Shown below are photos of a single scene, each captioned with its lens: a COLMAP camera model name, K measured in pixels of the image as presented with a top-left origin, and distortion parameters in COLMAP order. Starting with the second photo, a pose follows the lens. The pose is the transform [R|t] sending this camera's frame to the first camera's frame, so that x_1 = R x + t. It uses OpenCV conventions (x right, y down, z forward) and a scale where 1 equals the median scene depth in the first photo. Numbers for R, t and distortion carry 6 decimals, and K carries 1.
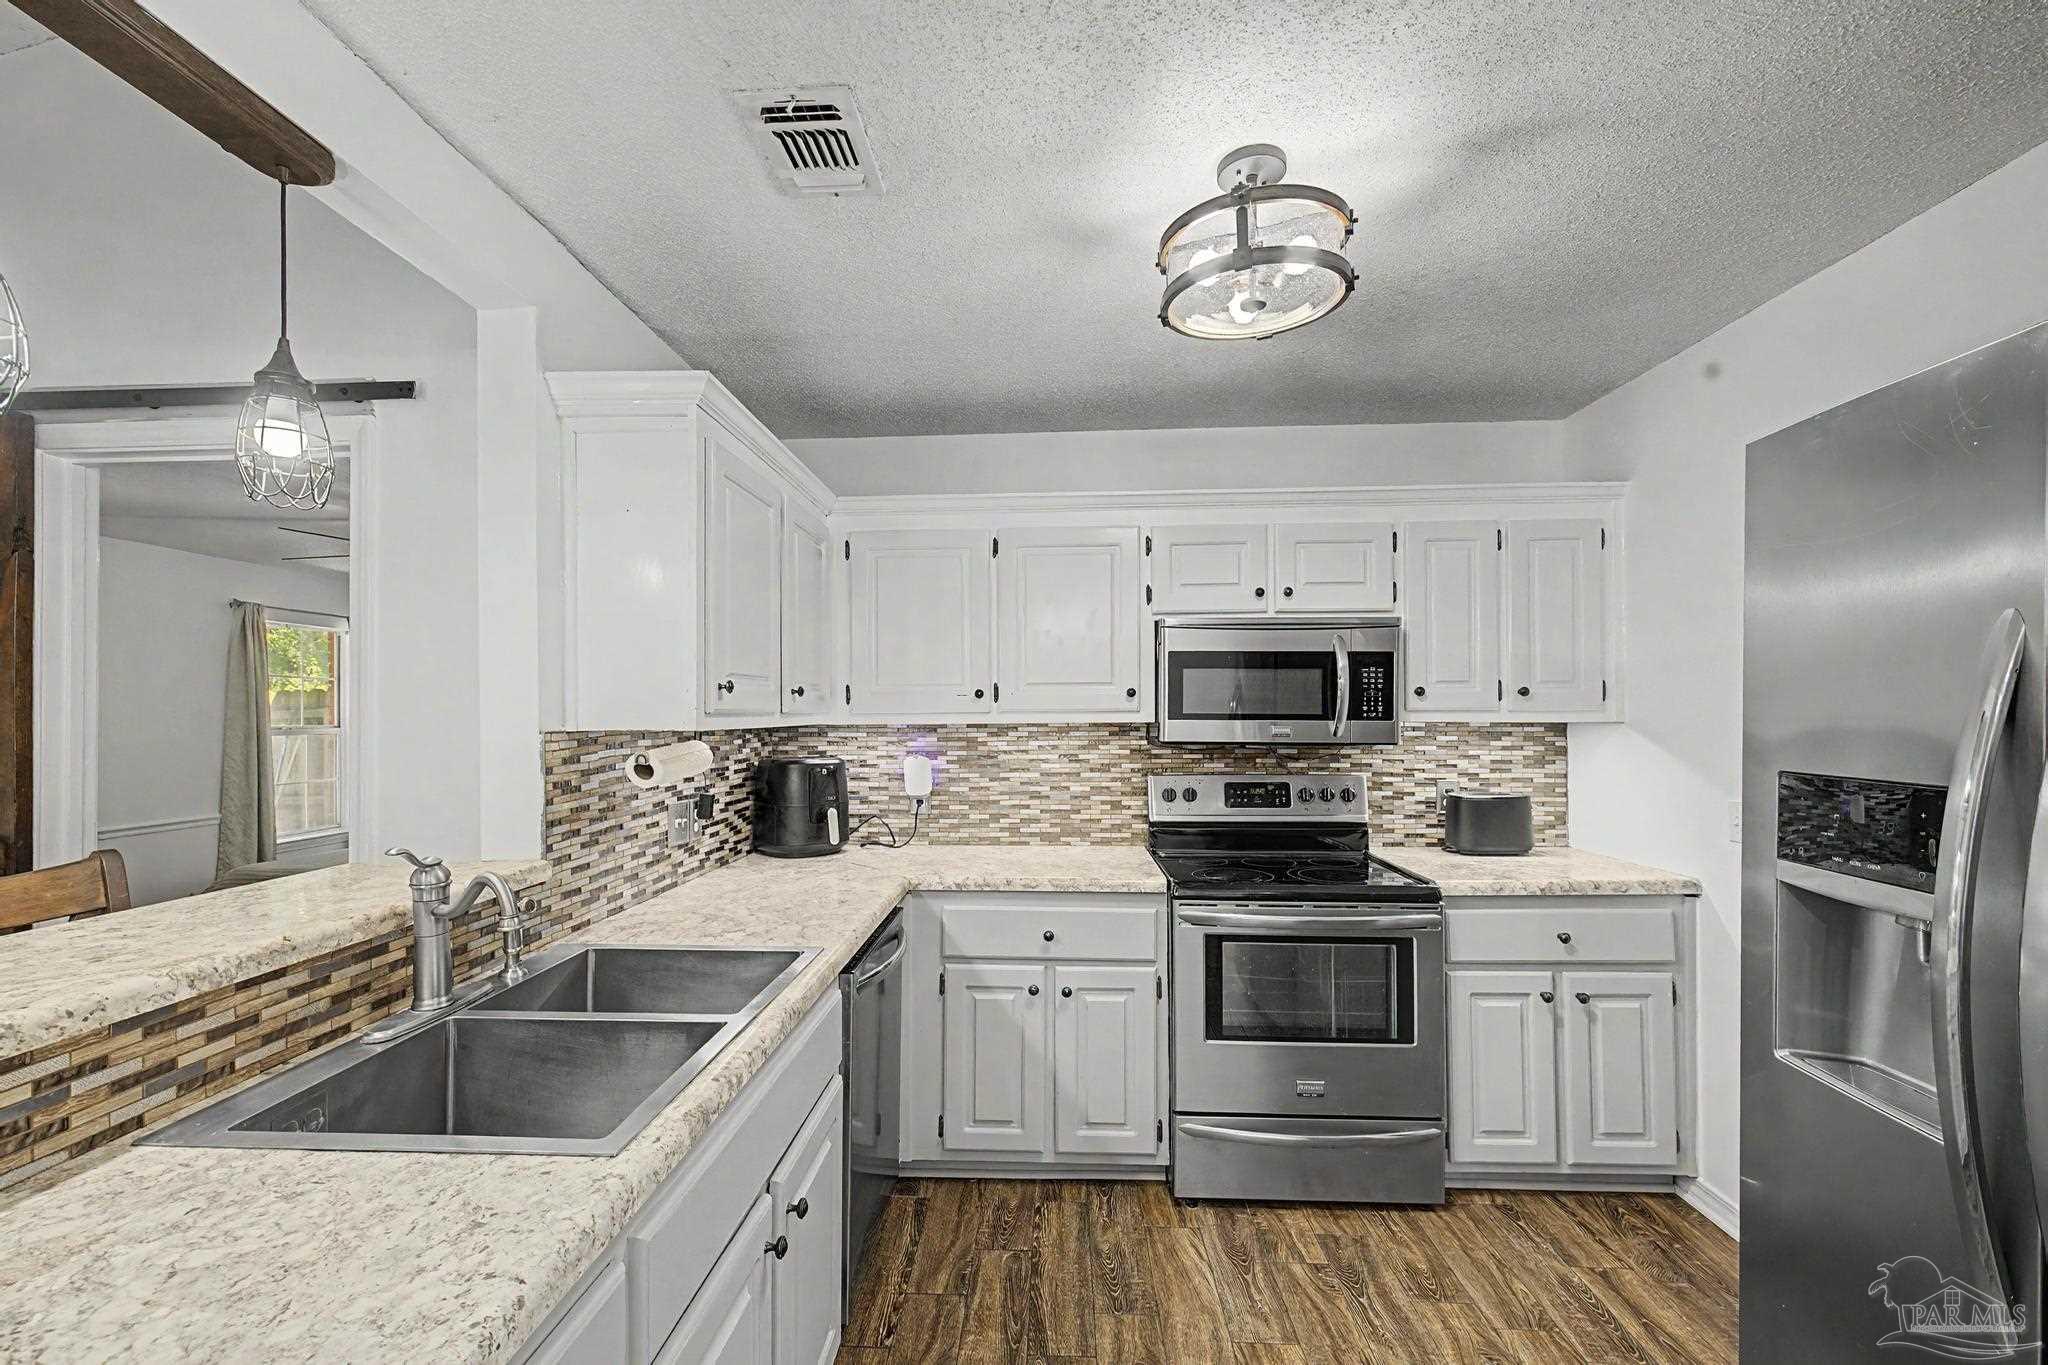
lens RADIAL K [[874.1, 0, 1003.5], [0, 874.1, 701.4], [0, 0, 1]] dist [0.010401, 0.000401]
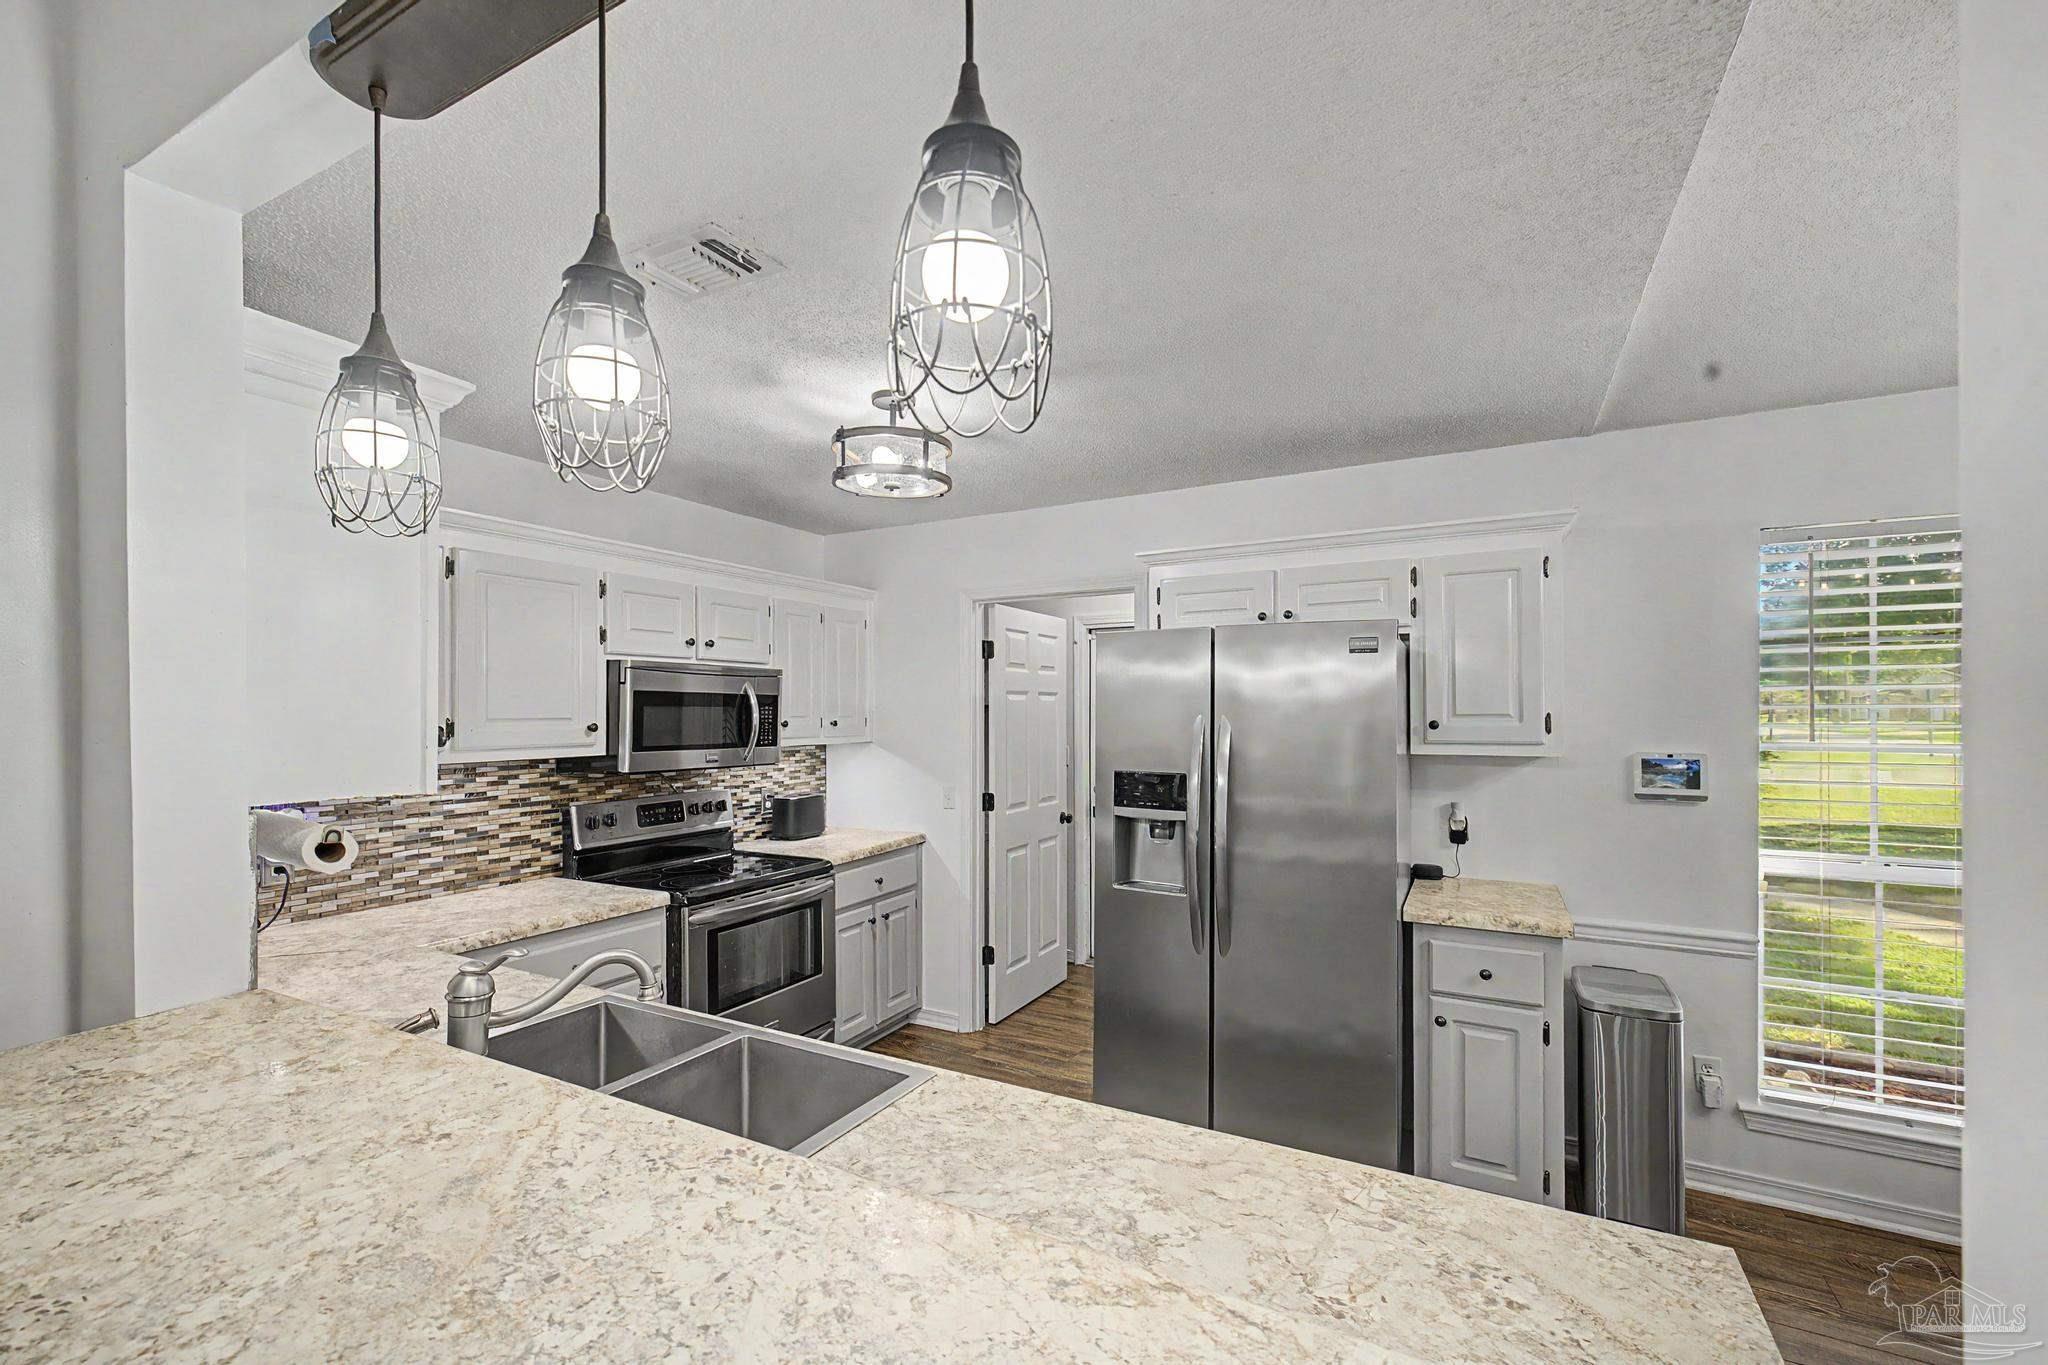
lens RADIAL K [[874.1, 0, 1033.7], [0, 874.1, 691.6], [0, 0, 1]] dist [0.010401, 0.000401]
pose [[0.416812, 0.023039, 0.908701, -0.589317], [-0.008180, 0.999733, -0.021595, -0.034777], [-0.908956, 0.001568, 0.416890, 0.077289]]
